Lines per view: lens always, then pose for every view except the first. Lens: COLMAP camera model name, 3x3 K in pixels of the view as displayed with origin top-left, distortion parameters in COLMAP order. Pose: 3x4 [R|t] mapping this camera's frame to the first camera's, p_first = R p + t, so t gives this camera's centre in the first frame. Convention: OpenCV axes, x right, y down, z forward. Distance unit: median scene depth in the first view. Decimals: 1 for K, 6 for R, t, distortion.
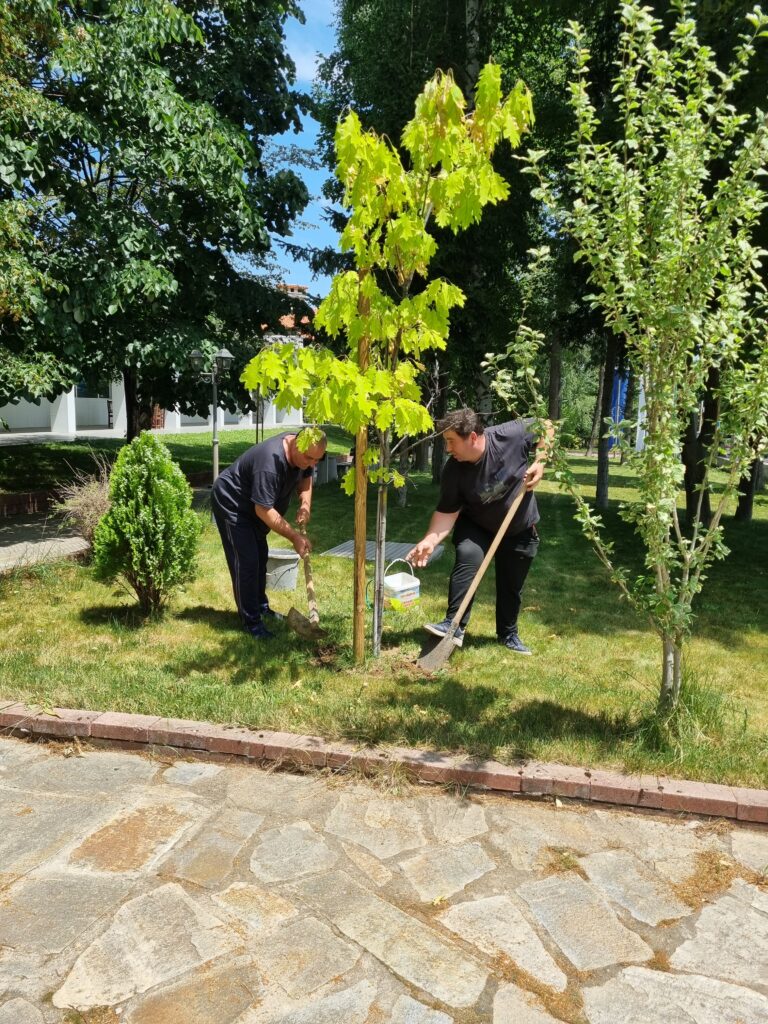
lens RADIAL K [[766.6, 0, 393.4], [0, 766.6, 508.4], [0, 0, 1]] dist [0.057410, -0.047997]
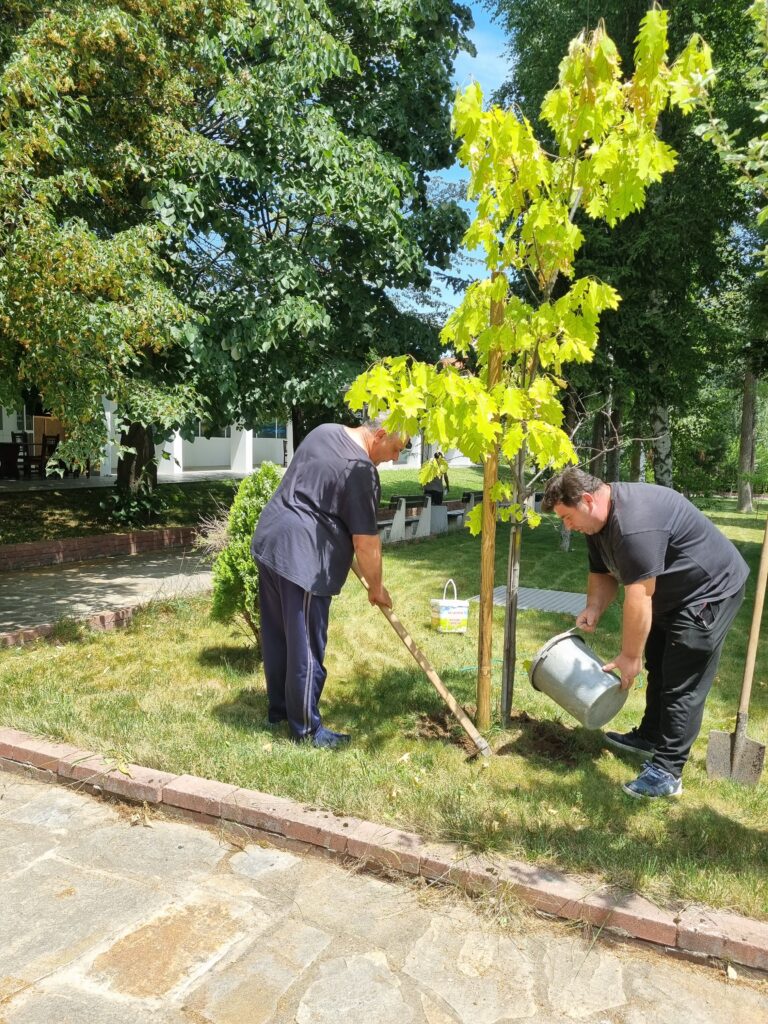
lens RADIAL K [[766.4, 0, 394.0], [0, 766.4, 513.7], [0, 0, 1]] dist [0.057935, -0.047516]
pose [[0.975151, 0.019450, -0.220687, 0.037809], [-0.029766, 0.998609, -0.043512, -0.001787], [0.219534, 0.049000, 0.974374, 0.131051]]
